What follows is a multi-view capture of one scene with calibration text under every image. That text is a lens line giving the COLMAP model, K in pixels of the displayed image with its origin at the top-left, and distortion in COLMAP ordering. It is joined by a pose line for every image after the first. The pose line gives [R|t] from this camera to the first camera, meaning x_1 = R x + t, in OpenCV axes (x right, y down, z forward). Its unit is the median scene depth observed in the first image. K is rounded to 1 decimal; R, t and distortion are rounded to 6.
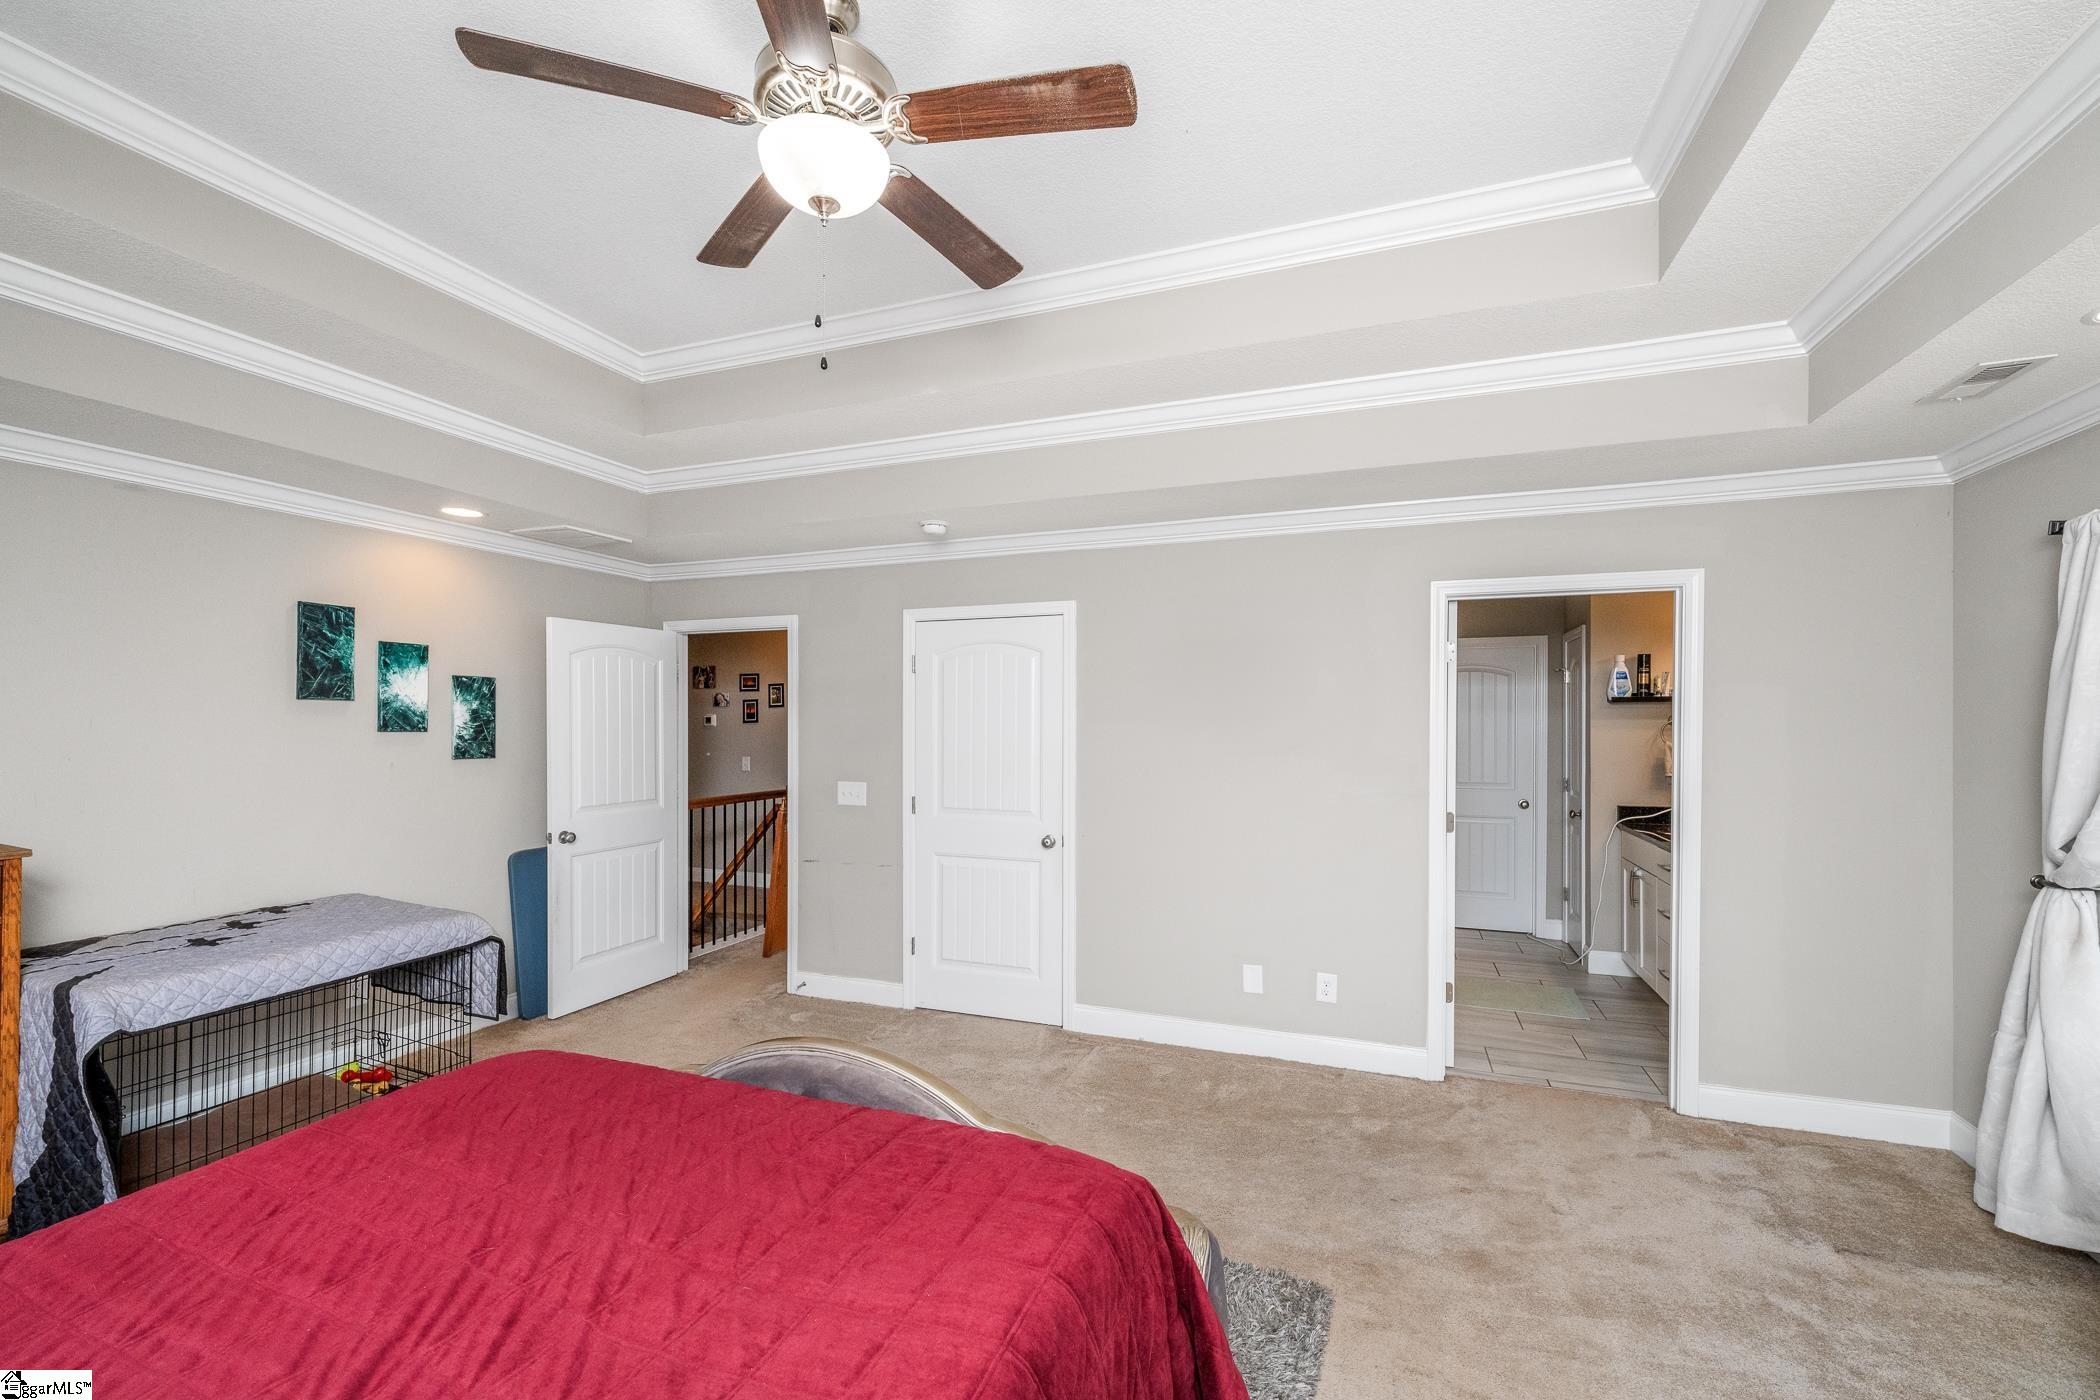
lens RADIAL K [[840.3, 0, 1046.0], [0, 840.3, 717.0], [0, 0, 1]] dist [-0.002363, 0.000175]
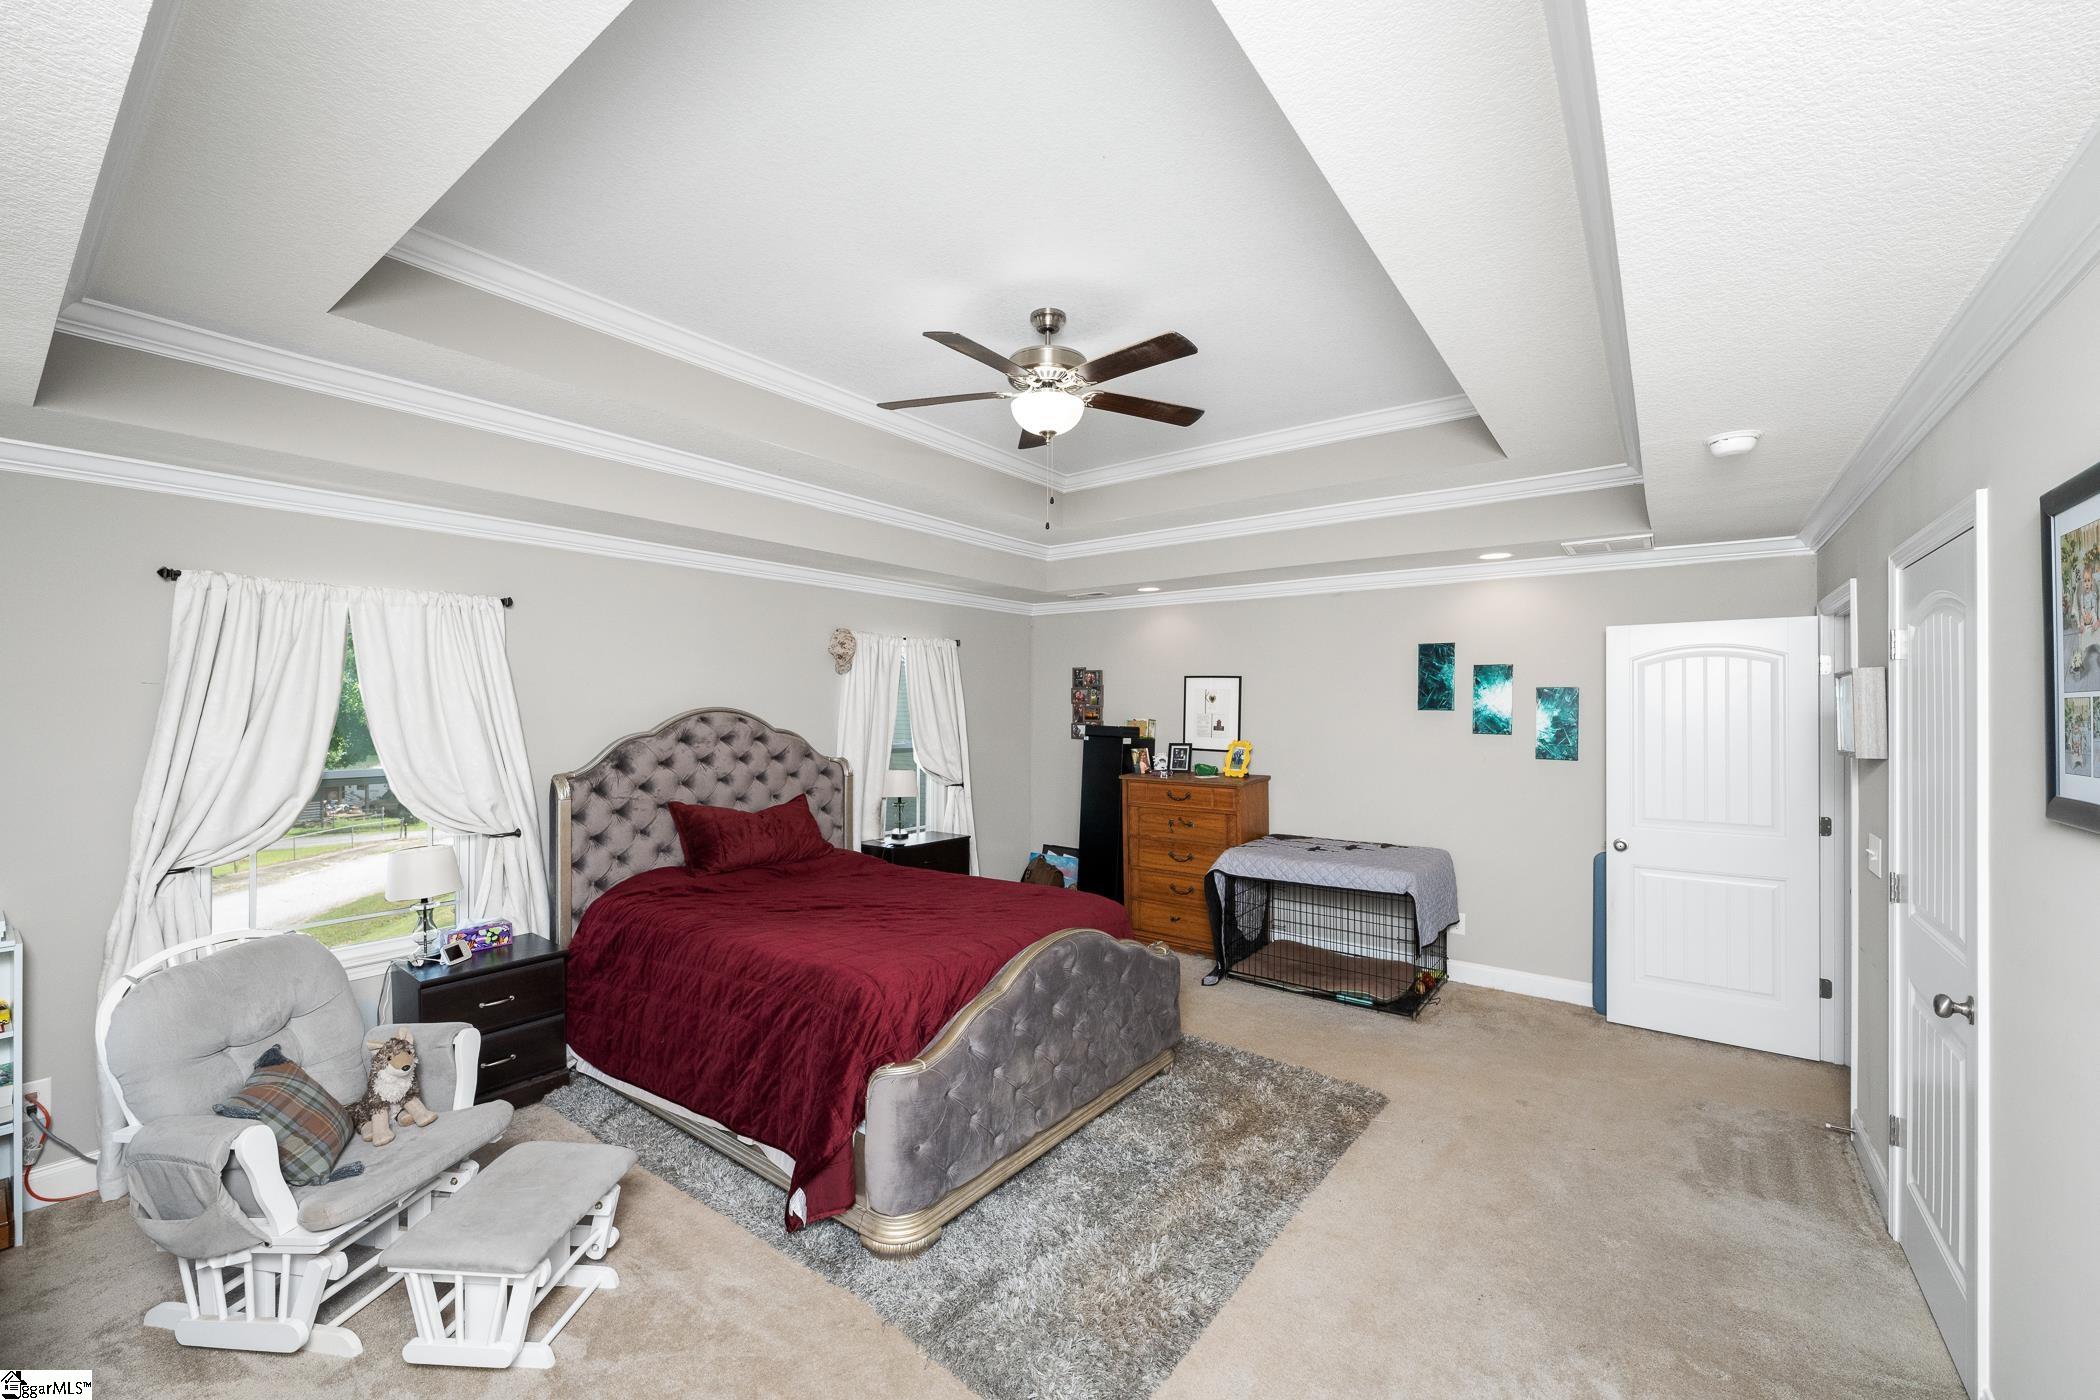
lens RADIAL K [[840.3, 0, 1050.9], [0, 840.3, 701.0], [0, 0, 1]] dist [-0.002363, 0.000175]
pose [[-0.277464, -0.010966, -0.960673, 0.631263], [0.000618, 0.999933, -0.011593, -0.018188], [0.960736, -0.003811, -0.277439, 0.698449]]
